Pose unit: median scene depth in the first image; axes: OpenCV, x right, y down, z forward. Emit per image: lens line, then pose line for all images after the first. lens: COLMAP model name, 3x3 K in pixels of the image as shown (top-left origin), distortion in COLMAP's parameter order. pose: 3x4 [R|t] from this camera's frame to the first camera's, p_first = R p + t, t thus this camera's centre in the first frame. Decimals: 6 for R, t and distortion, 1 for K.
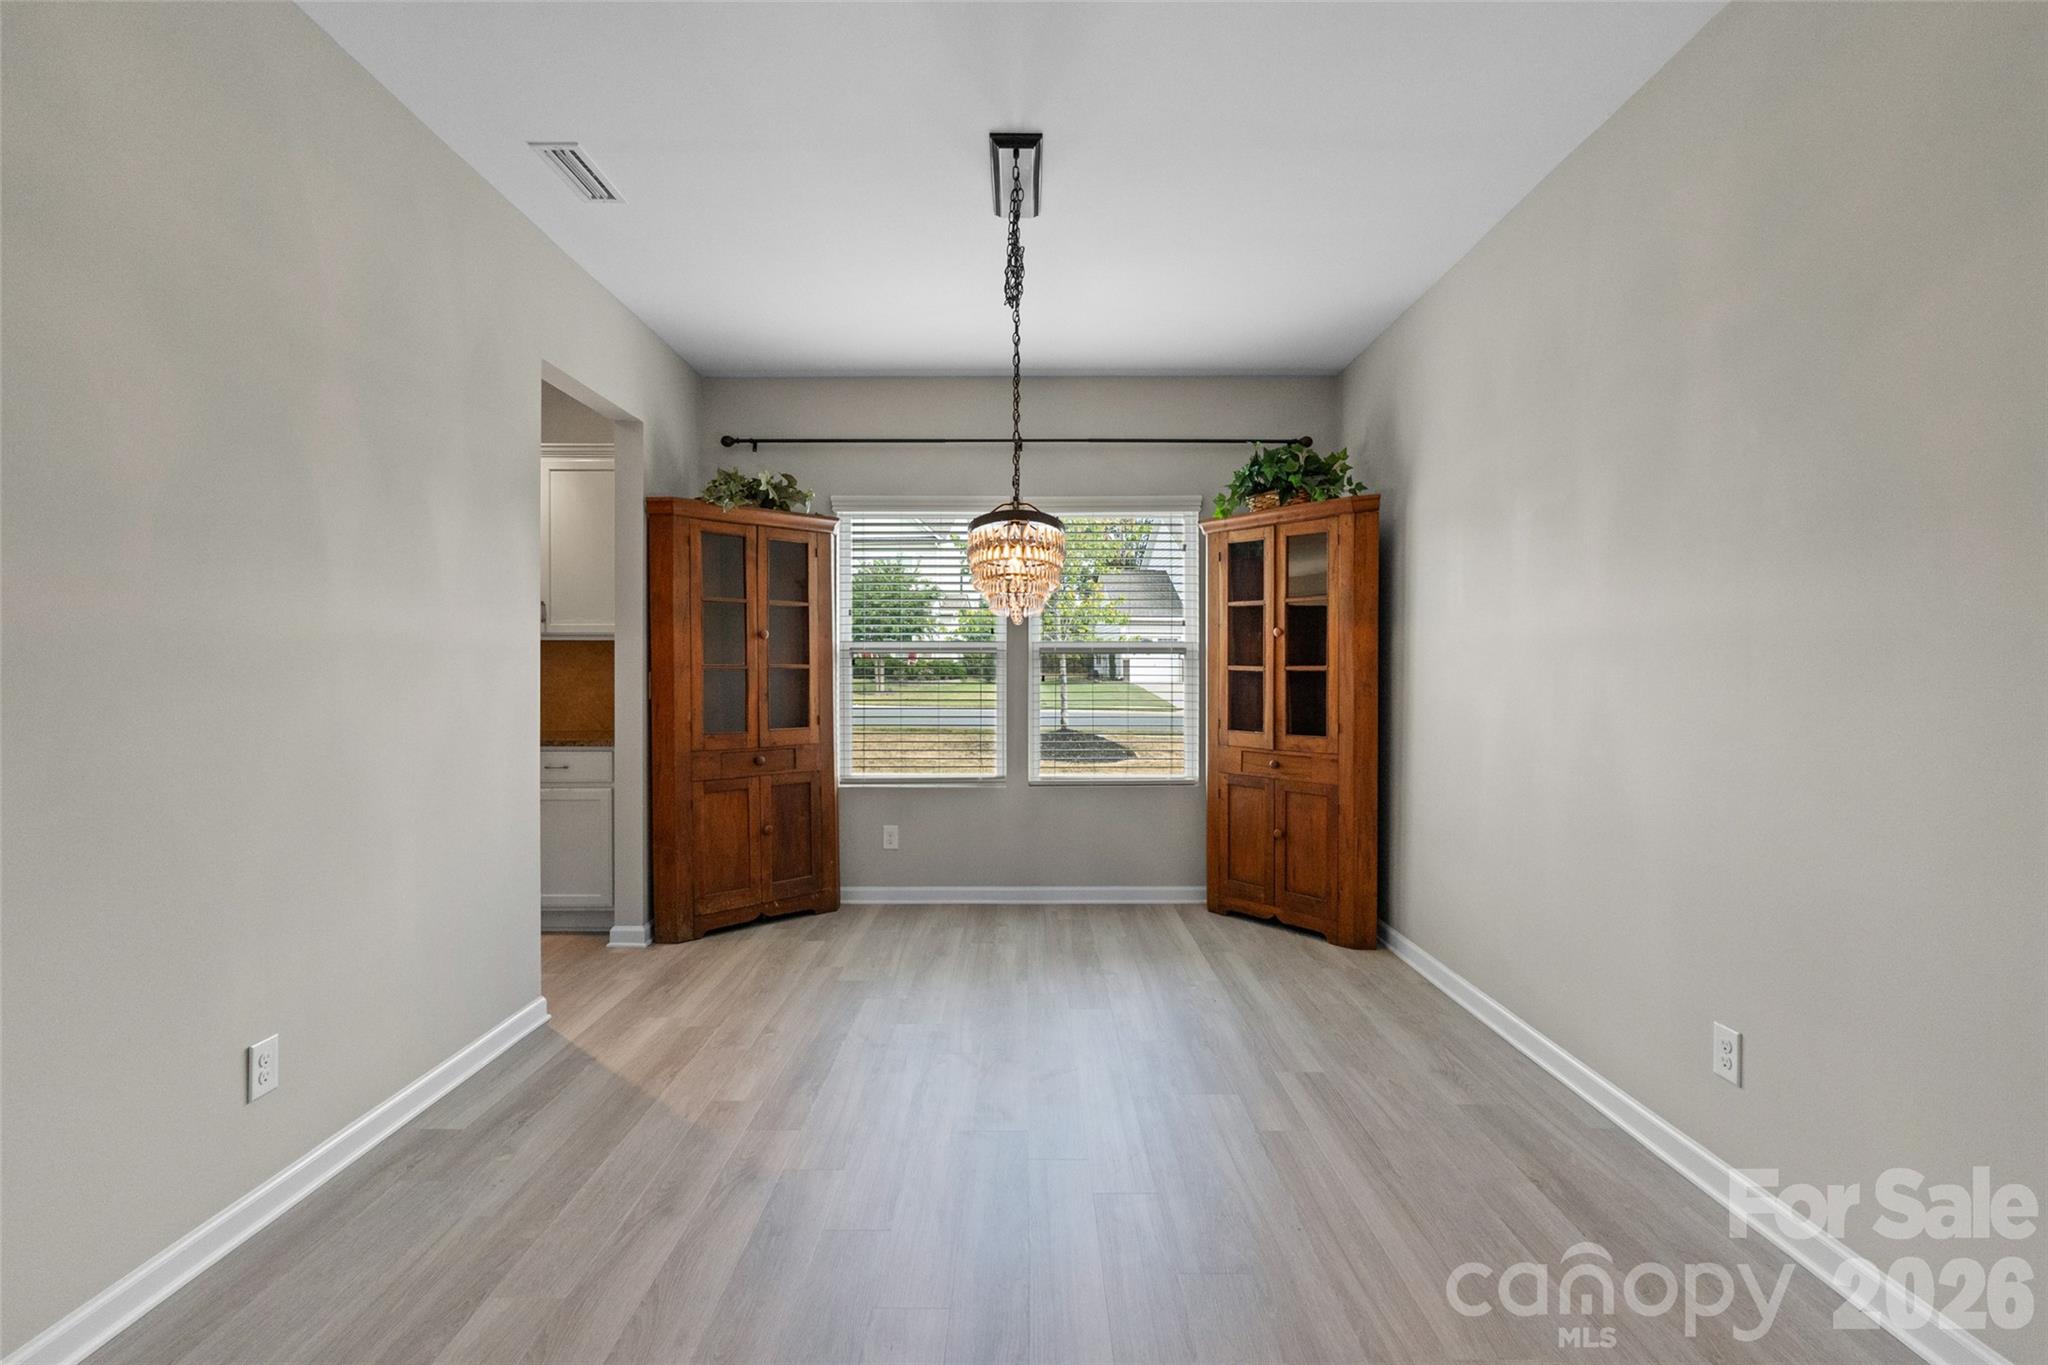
lens RADIAL K [[958.8, 0, 1029.3], [0, 958.8, 674.9], [0, 0, 1]] dist [-0.003148, -0.000181]
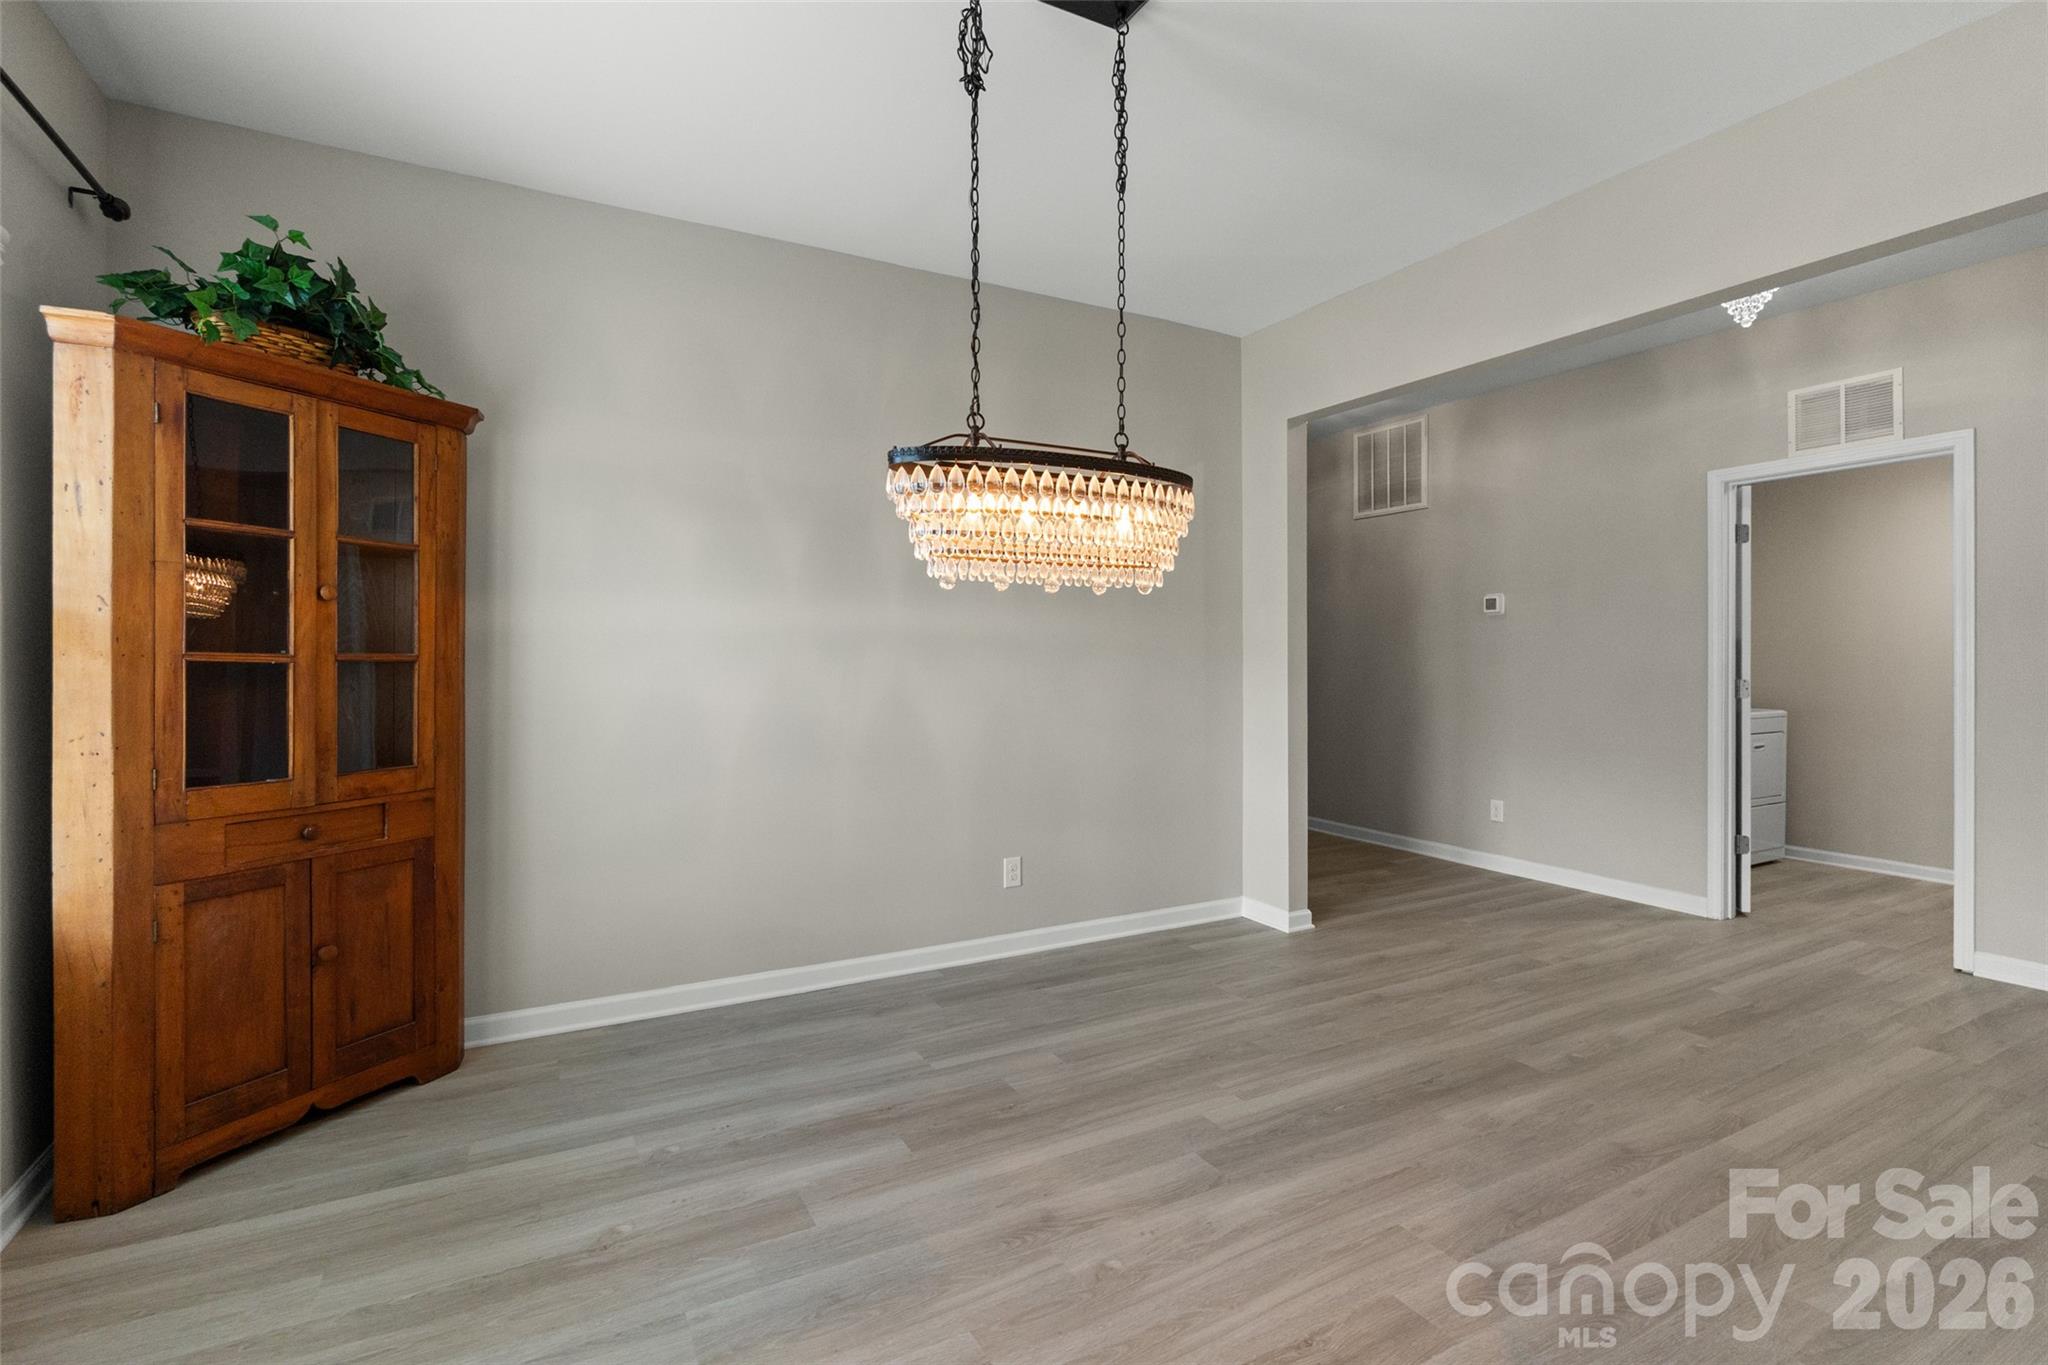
lens RADIAL K [[958.8, 0, 1029.3], [0, 958.8, 674.9], [0, 0, 1]] dist [-0.003148, -0.000181]
pose [[-0.481535, -0.009145, 0.876379, -0.498108], [0.011155, 0.999801, 0.016562, -0.001816], [-0.876356, 0.017751, -0.481337, 1.067196]]
